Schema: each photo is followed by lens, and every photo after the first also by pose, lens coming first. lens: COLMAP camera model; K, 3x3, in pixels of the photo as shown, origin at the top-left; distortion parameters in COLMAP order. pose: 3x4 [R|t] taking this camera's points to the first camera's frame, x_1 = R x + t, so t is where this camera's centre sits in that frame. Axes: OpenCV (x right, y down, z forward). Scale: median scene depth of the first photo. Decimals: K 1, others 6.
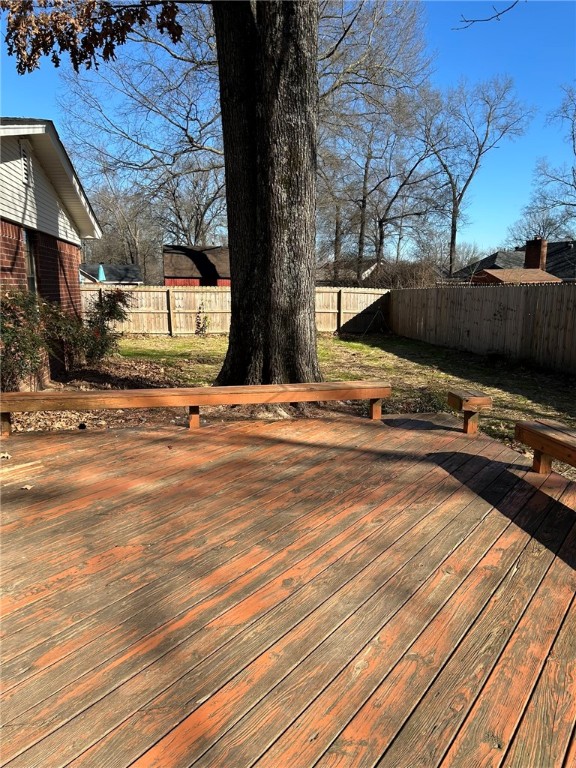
lens RADIAL K [[576.7, 0, 288.3], [0, 576.7, 388.6], [0, 0, 1]] dist [0.061377, -0.062907]
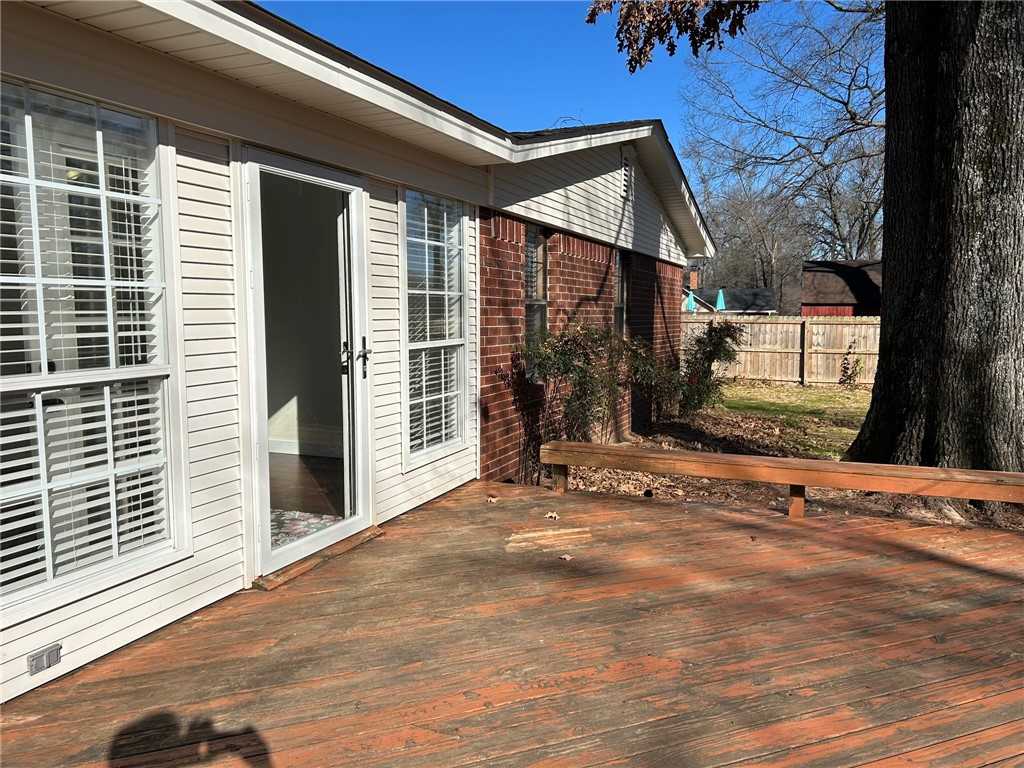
lens RADIAL K [[768.9, 0, 514.7], [0, 768.9, 386.7], [0, 0, 1]] dist [0.061377, -0.062907]
pose [[0.842784, 0.053067, -0.535629, 0.033408], [-0.097784, 0.993664, -0.055412, -0.002276], [0.529295, 0.099076, 0.842633, 0.004851]]
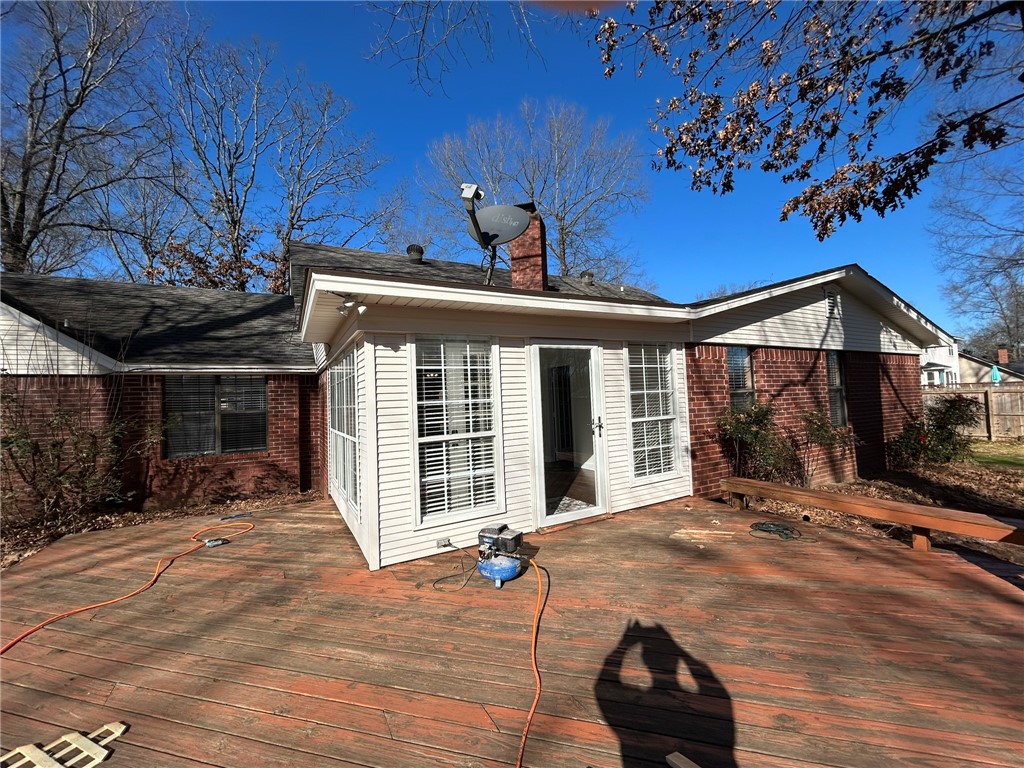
lens RADIAL K [[412.1, 0, 508.5], [0, 412.1, 381.6], [0, 0, 1]] dist [-0.000553, -0.001942]
pose [[0.331498, -0.052366, -0.942001, 0.182084], [-0.131710, 0.986112, -0.101168, -0.032062], [0.934217, 0.157608, 0.319997, 0.090314]]
